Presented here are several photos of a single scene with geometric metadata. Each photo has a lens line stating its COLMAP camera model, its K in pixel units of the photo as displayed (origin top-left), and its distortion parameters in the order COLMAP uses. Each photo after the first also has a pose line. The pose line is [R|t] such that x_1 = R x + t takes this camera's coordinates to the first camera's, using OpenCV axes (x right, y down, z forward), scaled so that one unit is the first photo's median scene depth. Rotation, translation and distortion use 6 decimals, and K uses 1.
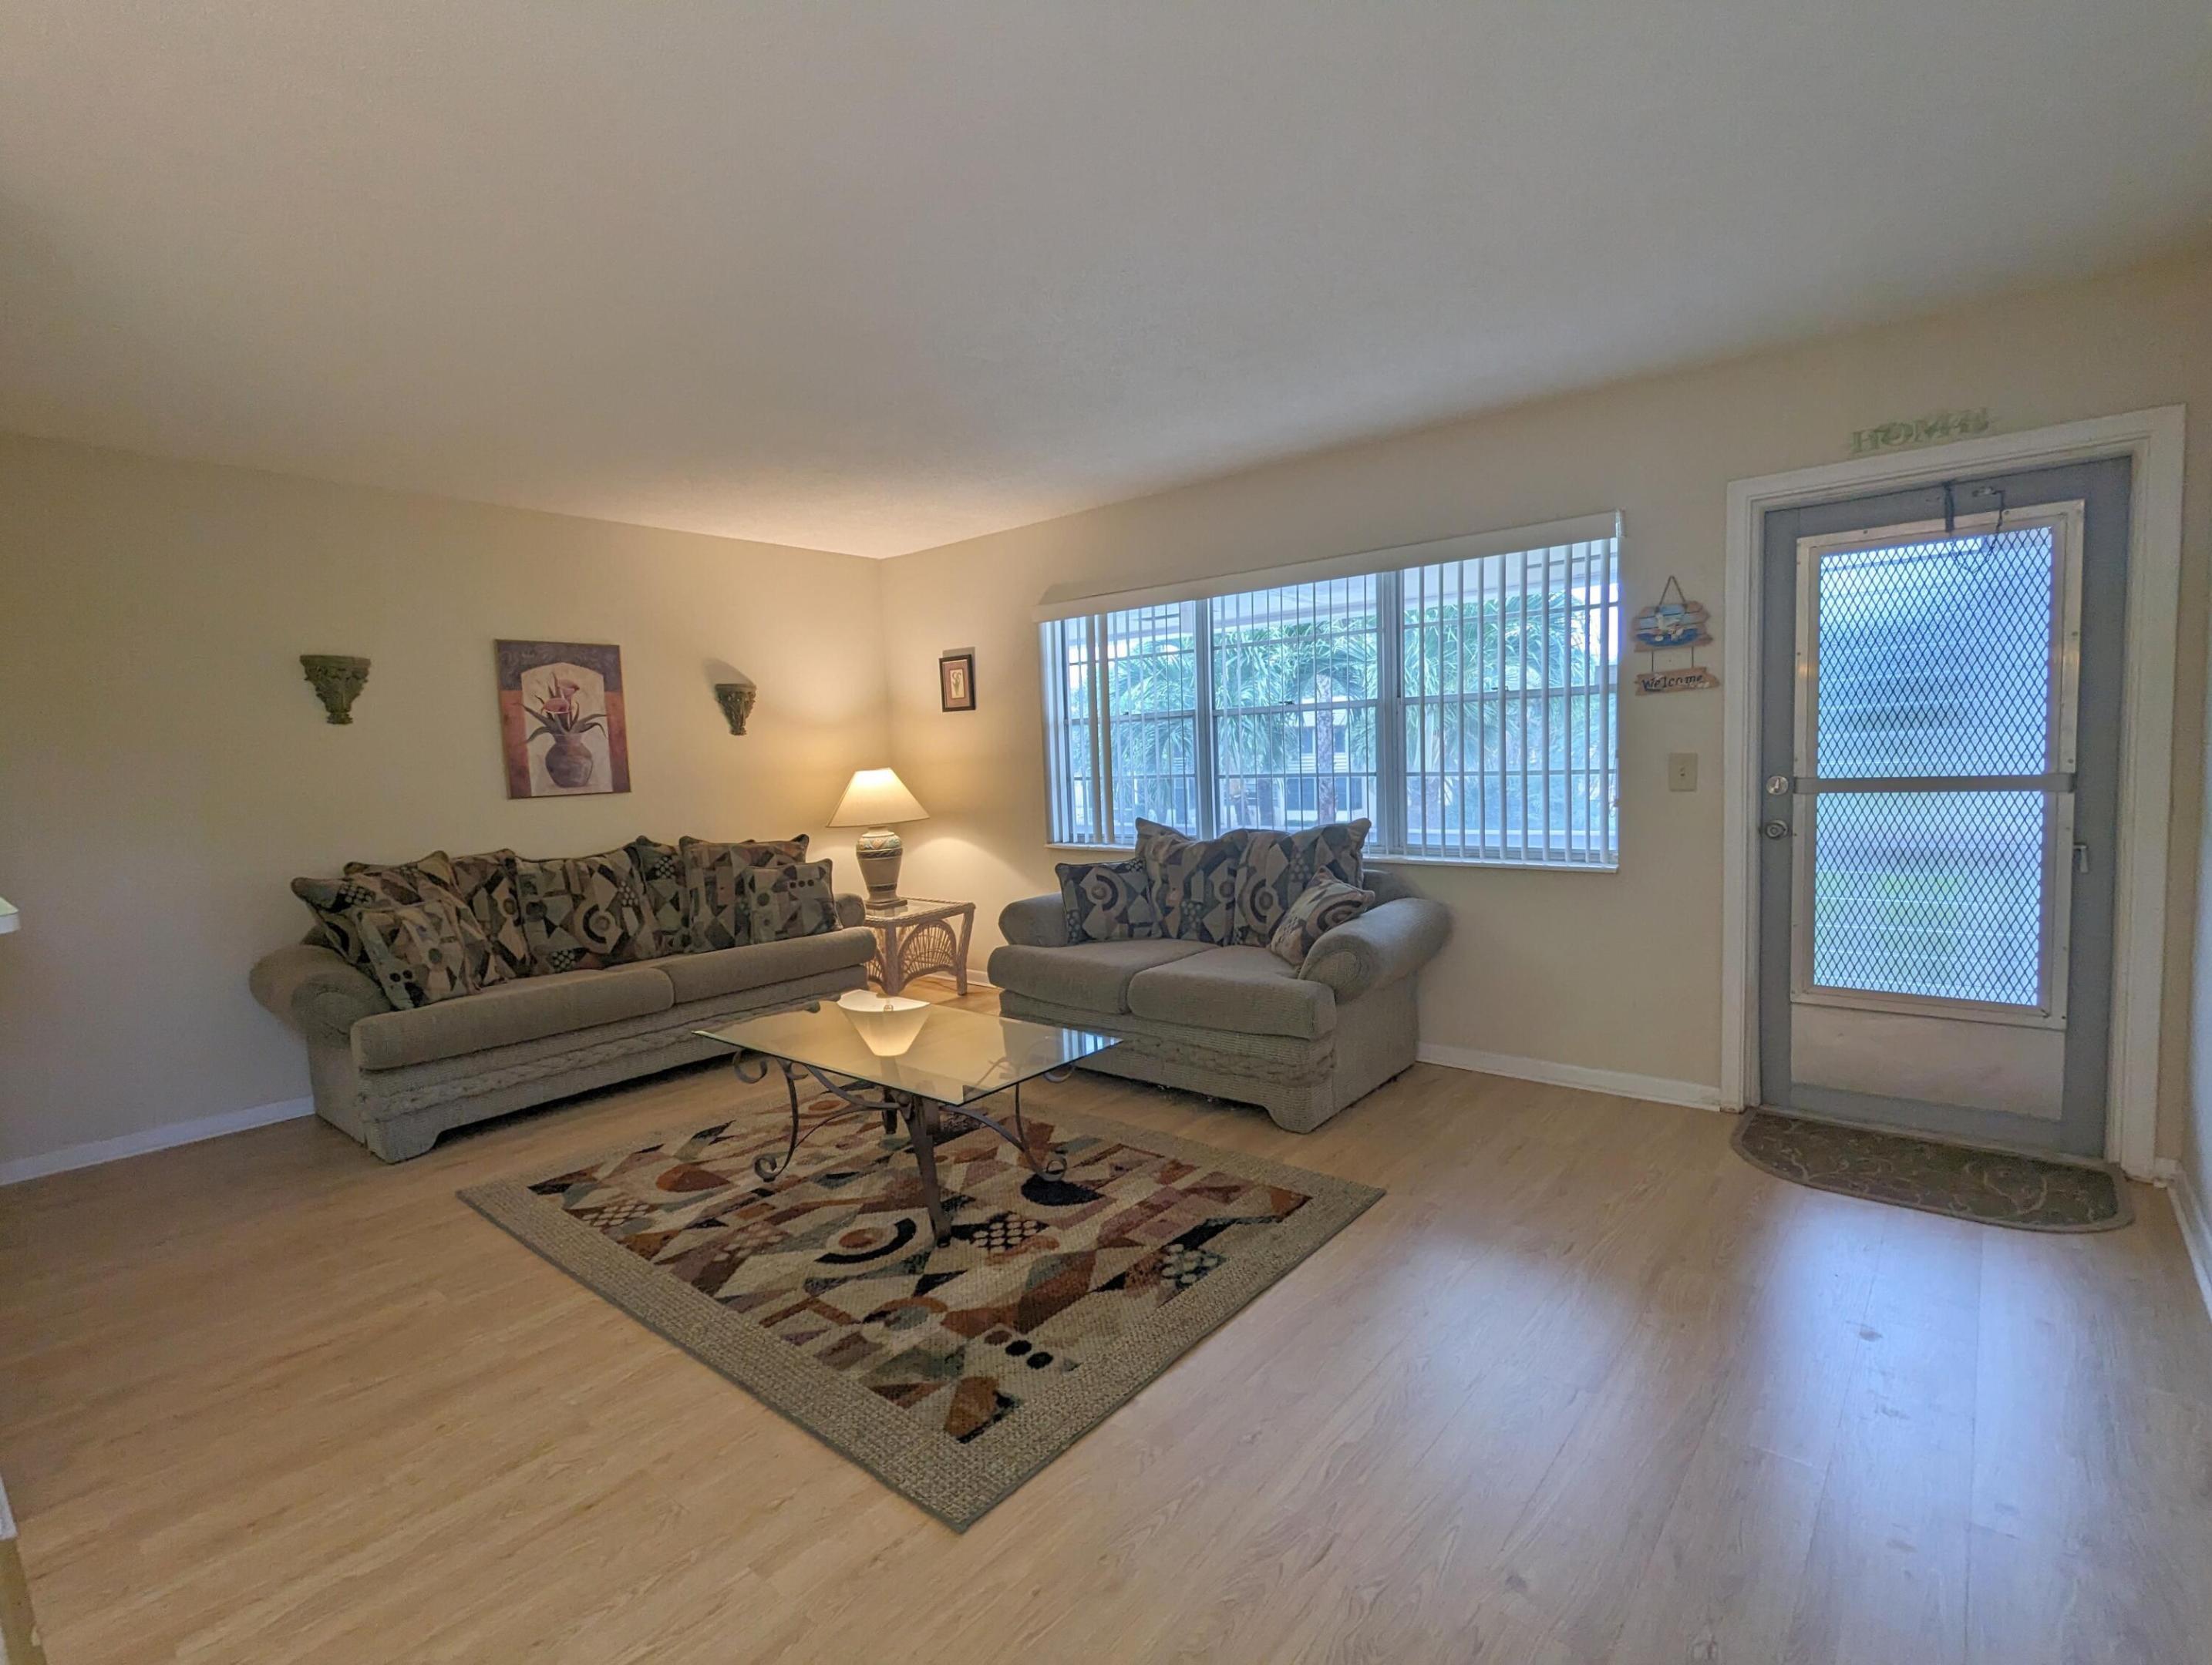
lens RADIAL K [[1053.3, 0, 1105.3], [0, 1053.3, 834.6], [0, 0, 1]] dist [-0.003832, 0.000987]
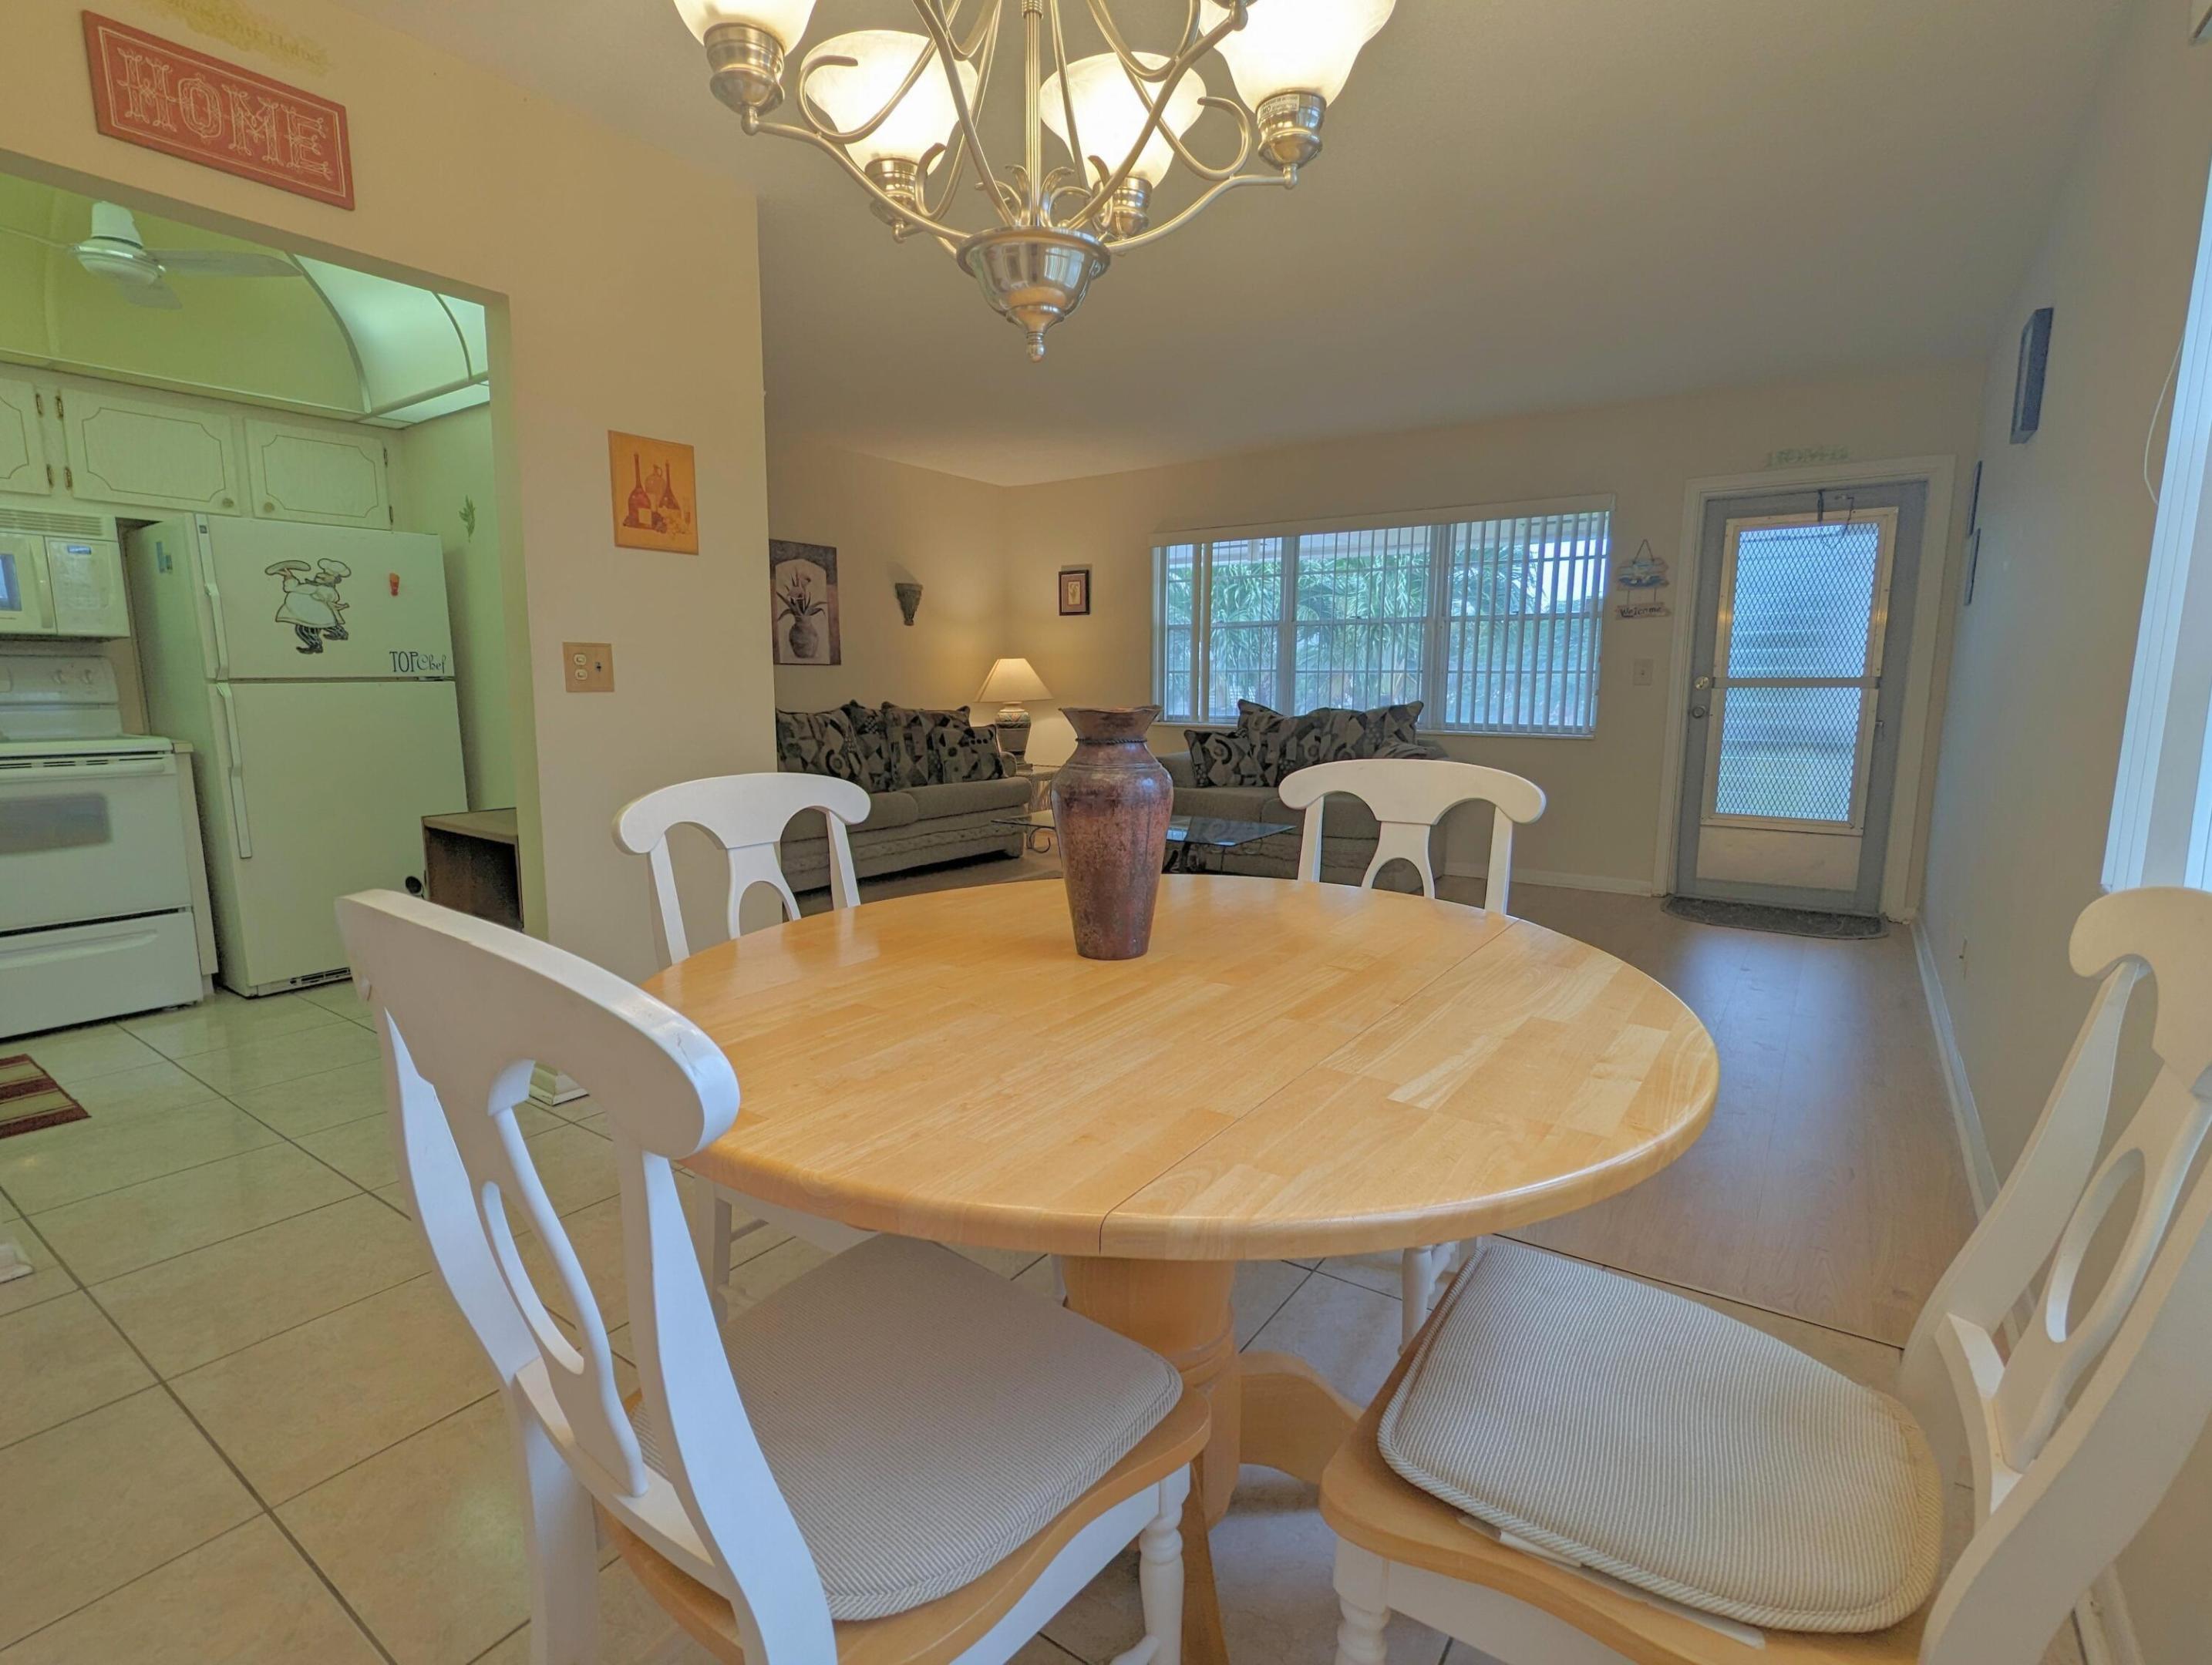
lens RADIAL K [[1053.3, 0, 1108.0], [0, 1053.3, 836.7], [0, 0, 1]] dist [-0.003832, 0.000987]
pose [[0.994642, 0.027119, 0.099761, -0.275572], [-0.033638, 0.997366, 0.064254, 0.080763], [-0.097756, -0.067266, 0.992935, -0.337321]]
